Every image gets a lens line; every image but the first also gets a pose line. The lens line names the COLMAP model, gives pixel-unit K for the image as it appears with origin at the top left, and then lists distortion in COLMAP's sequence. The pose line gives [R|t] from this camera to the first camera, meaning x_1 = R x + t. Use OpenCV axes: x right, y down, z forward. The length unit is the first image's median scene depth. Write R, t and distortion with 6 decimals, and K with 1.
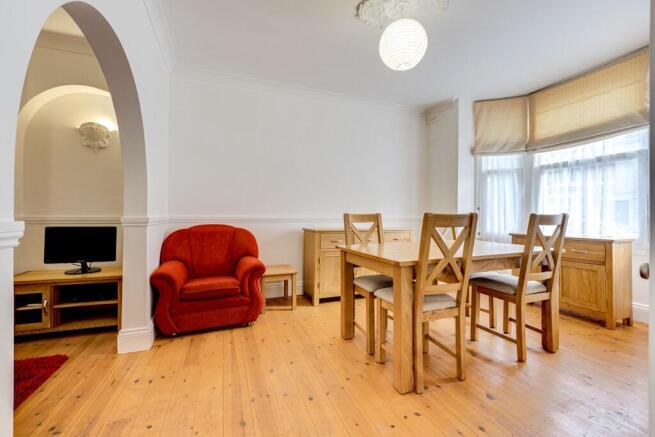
lens RADIAL K [[272.9, 0, 315.5], [0, 272.9, 209.8], [0, 0, 1]] dist [-0.002010, -0.000148]
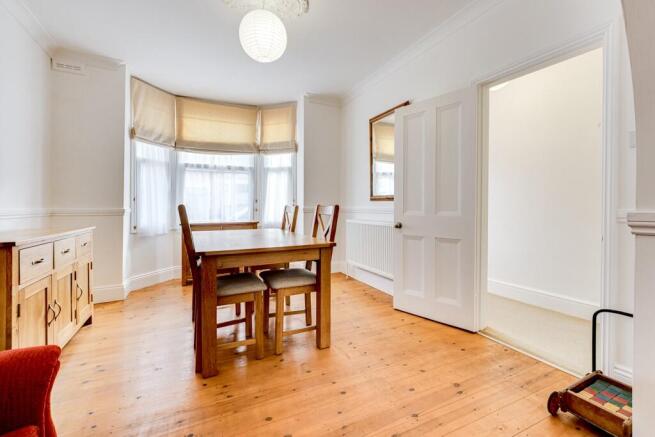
lens RADIAL K [[288.7, 0, 340.7], [0, 288.7, 207.2], [0, 0, 1]] dist [-0.010811, 0.000069]
pose [[-0.116158, -0.005762, 0.993214, -0.578978], [-0.014153, 0.999891, 0.004145, 0.009891], [-0.993130, -0.013576, -0.116227, 0.631629]]
